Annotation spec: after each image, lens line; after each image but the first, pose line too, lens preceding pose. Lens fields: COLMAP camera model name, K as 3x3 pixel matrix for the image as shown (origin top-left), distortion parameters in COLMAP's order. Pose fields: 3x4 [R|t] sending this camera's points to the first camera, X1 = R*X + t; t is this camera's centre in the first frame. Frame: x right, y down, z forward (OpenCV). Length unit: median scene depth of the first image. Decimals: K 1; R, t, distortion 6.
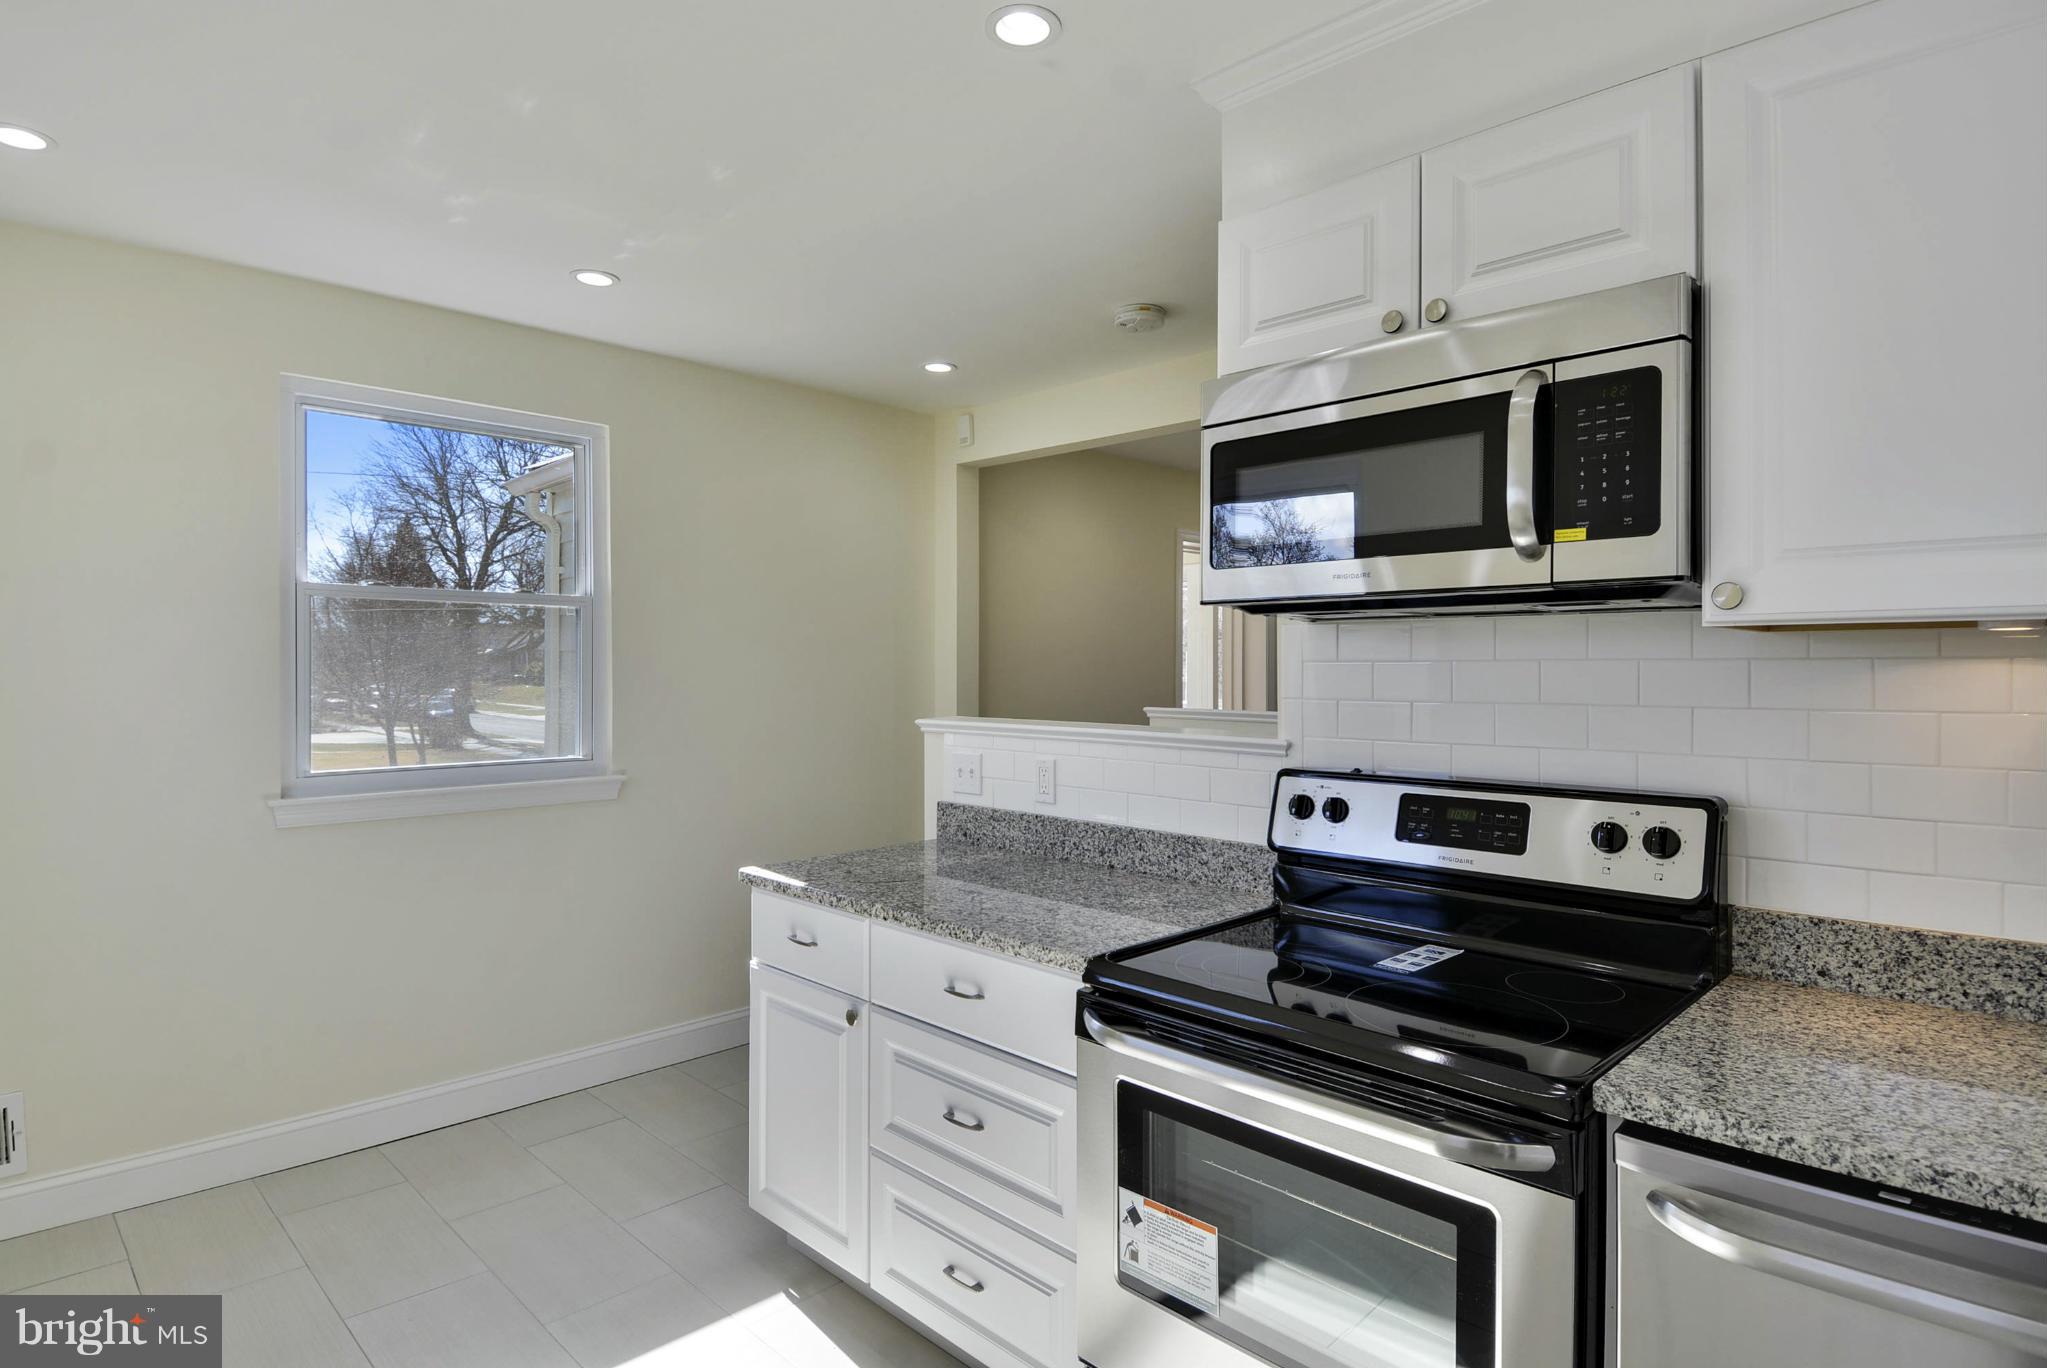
lens RADIAL K [[1087.1, 0, 1020.2], [0, 1087.1, 690.5], [0, 0, 1]] dist [0.006882, -0.007504]
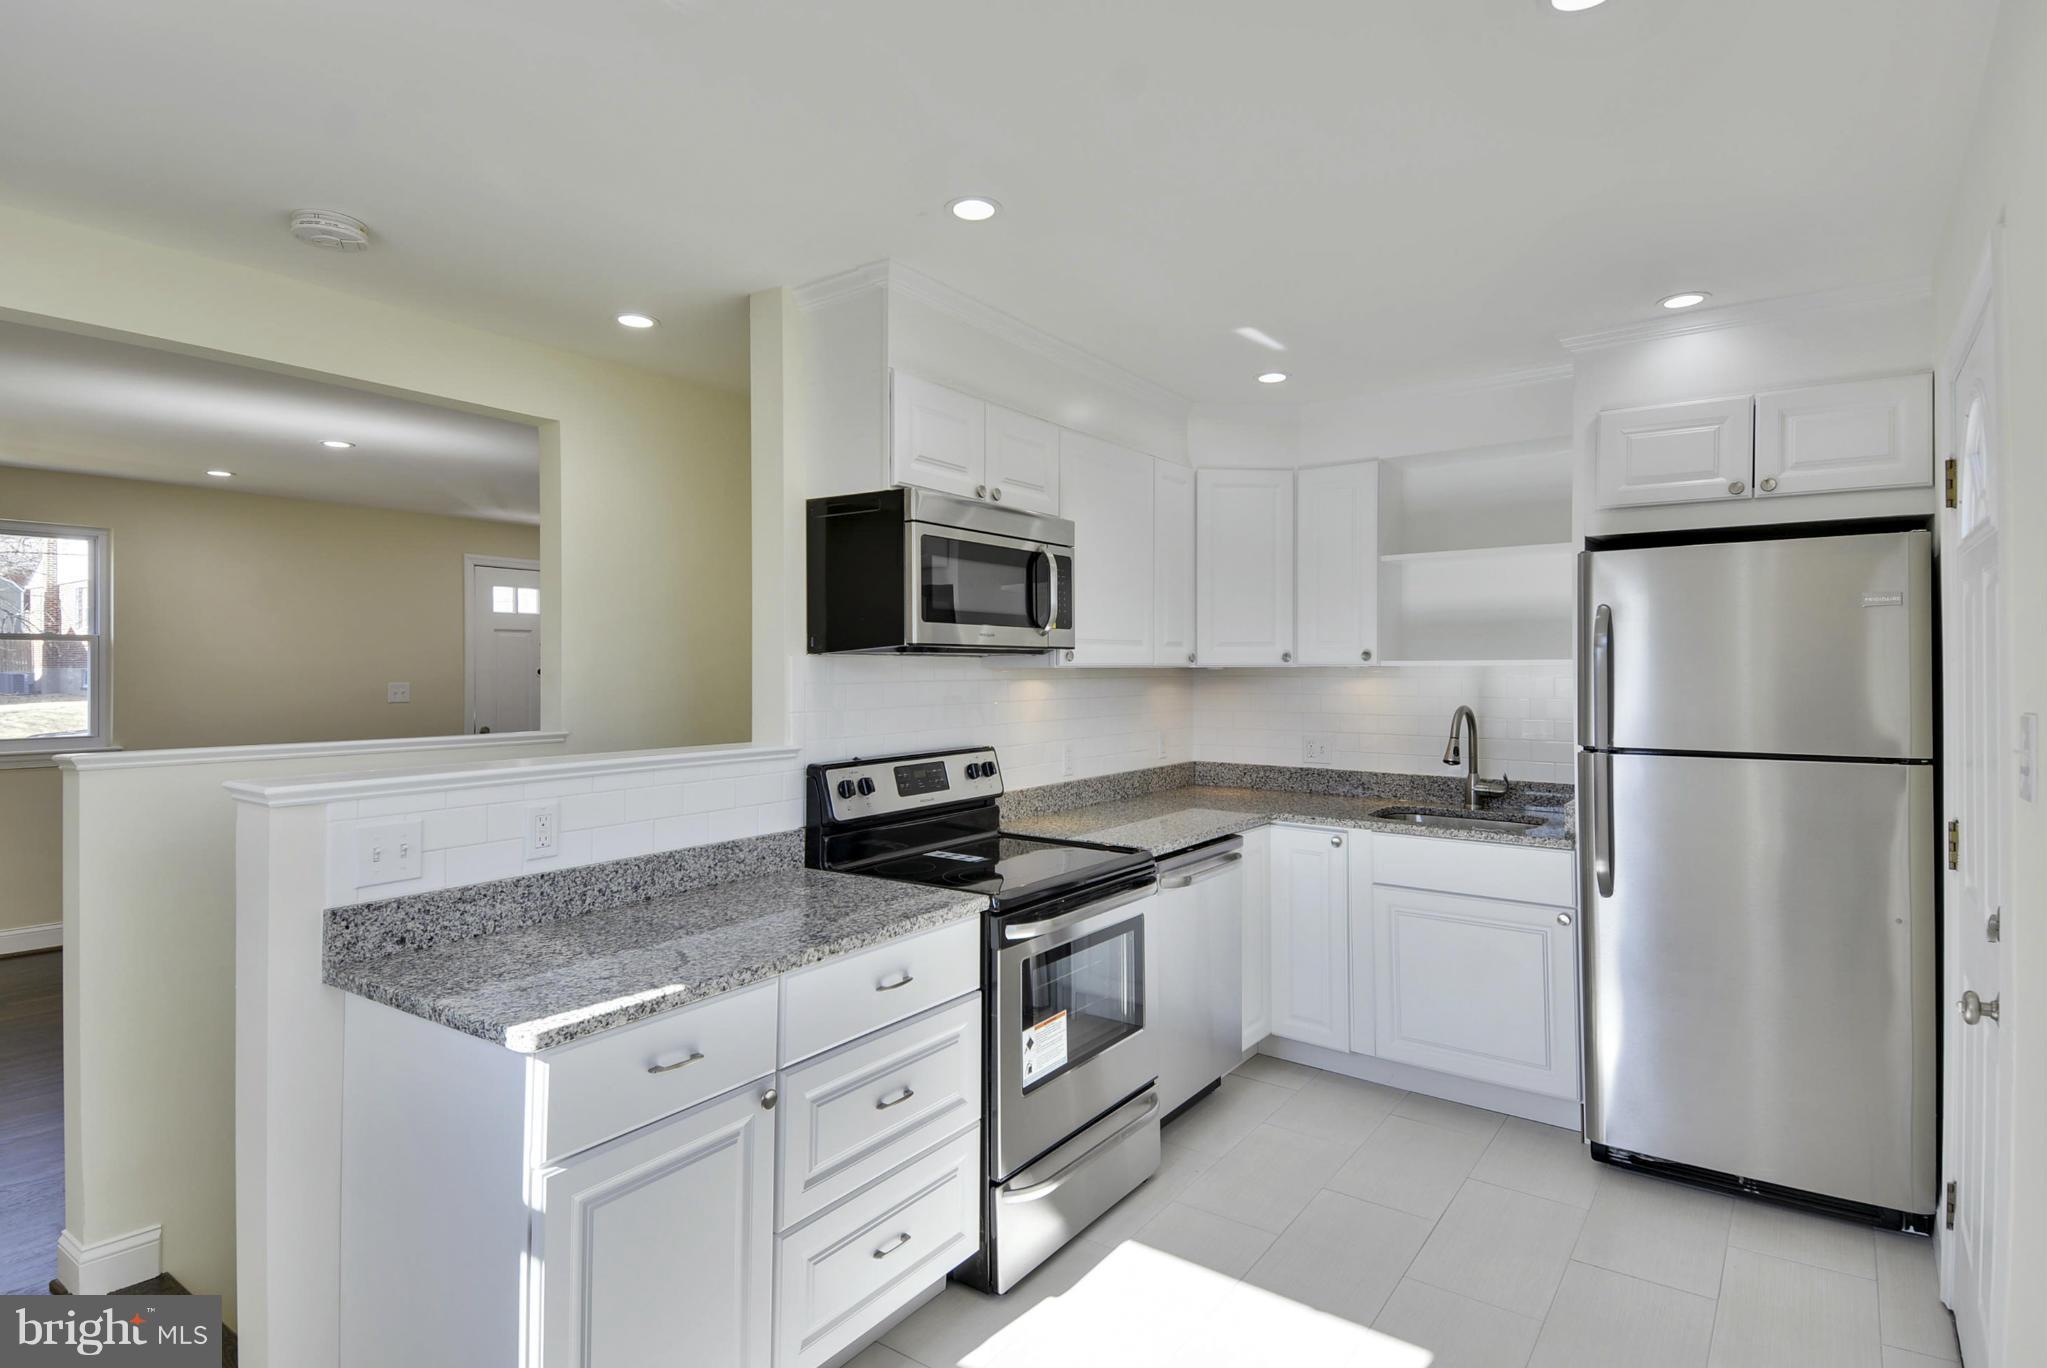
lens RADIAL K [[1087.1, 0, 1018.8], [0, 1087.1, 665.1], [0, 0, 1]] dist [0.006882, -0.007504]
pose [[-0.183078, 0.003388, 0.983093, -1.003169], [0.029977, 0.999548, 0.002138, -0.041367], [-0.982641, 0.029862, -0.183096, 0.910953]]
